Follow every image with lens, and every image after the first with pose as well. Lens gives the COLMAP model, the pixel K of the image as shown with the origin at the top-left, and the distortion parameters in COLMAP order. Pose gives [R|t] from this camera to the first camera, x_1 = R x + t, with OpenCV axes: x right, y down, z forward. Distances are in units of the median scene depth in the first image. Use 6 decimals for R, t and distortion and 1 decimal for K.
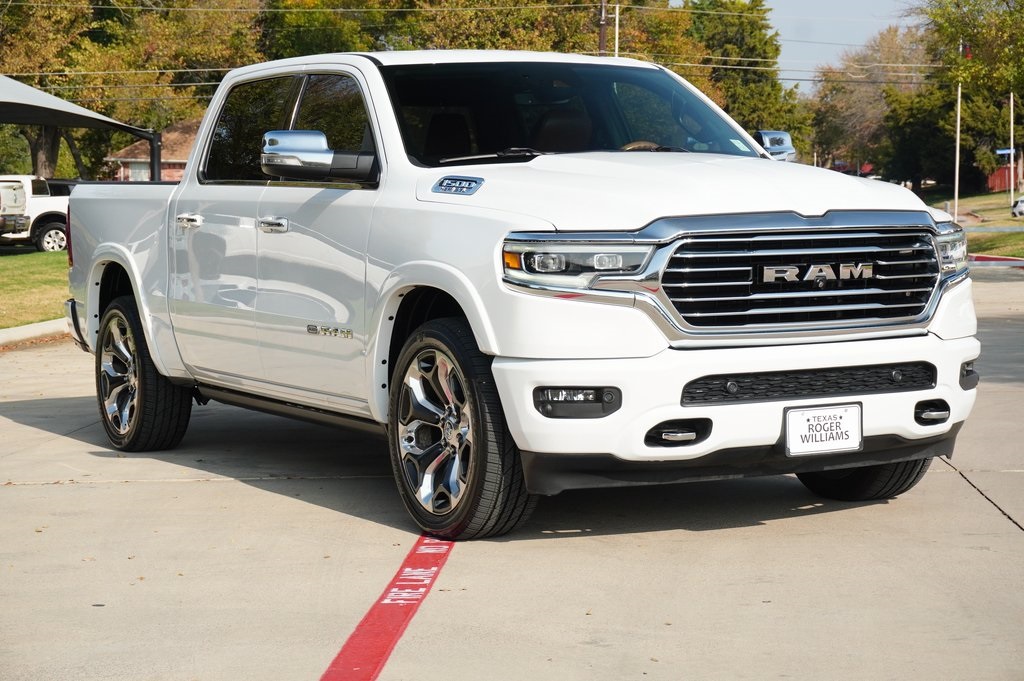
lens RADIAL K [[2116.5, 0, 512.0], [0, 2116.5, 340.5], [0, 0, 1]] dist [0.030379, 0.056171]
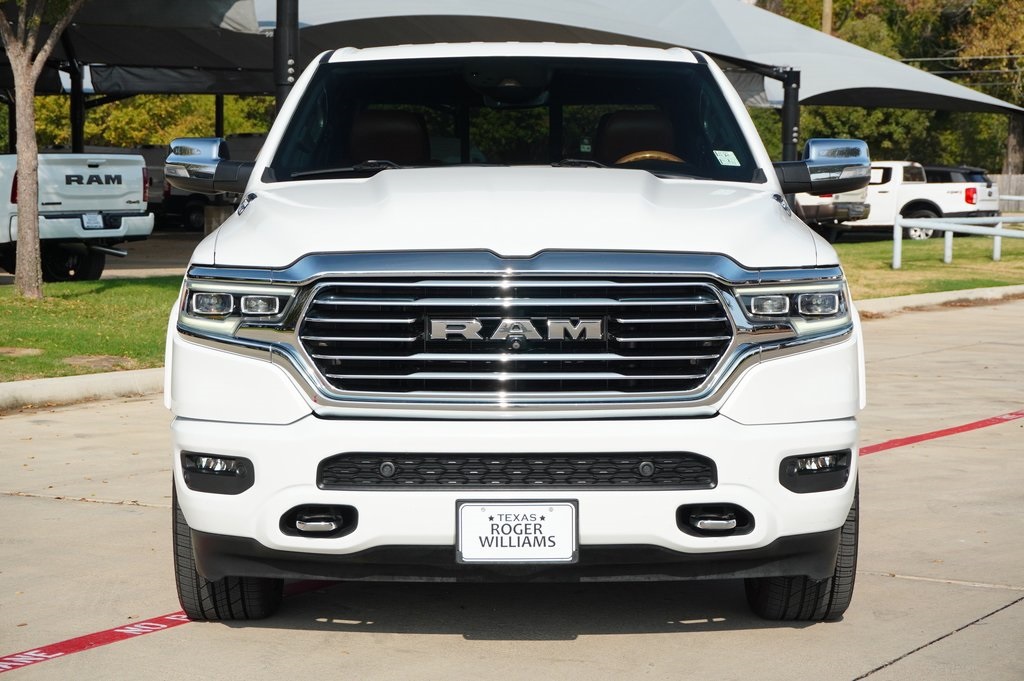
lens RADIAL K [[2116.5, 0, 512.0], [0, 2116.5, 340.5], [0, 0, 1]] dist [0.030379, 0.056171]
pose [[0.884666, 0.049472, -0.463593, 0.503738], [-0.045496, 0.998769, 0.019765, -0.043420], [0.464001, 0.003606, 0.885828, 0.312926]]
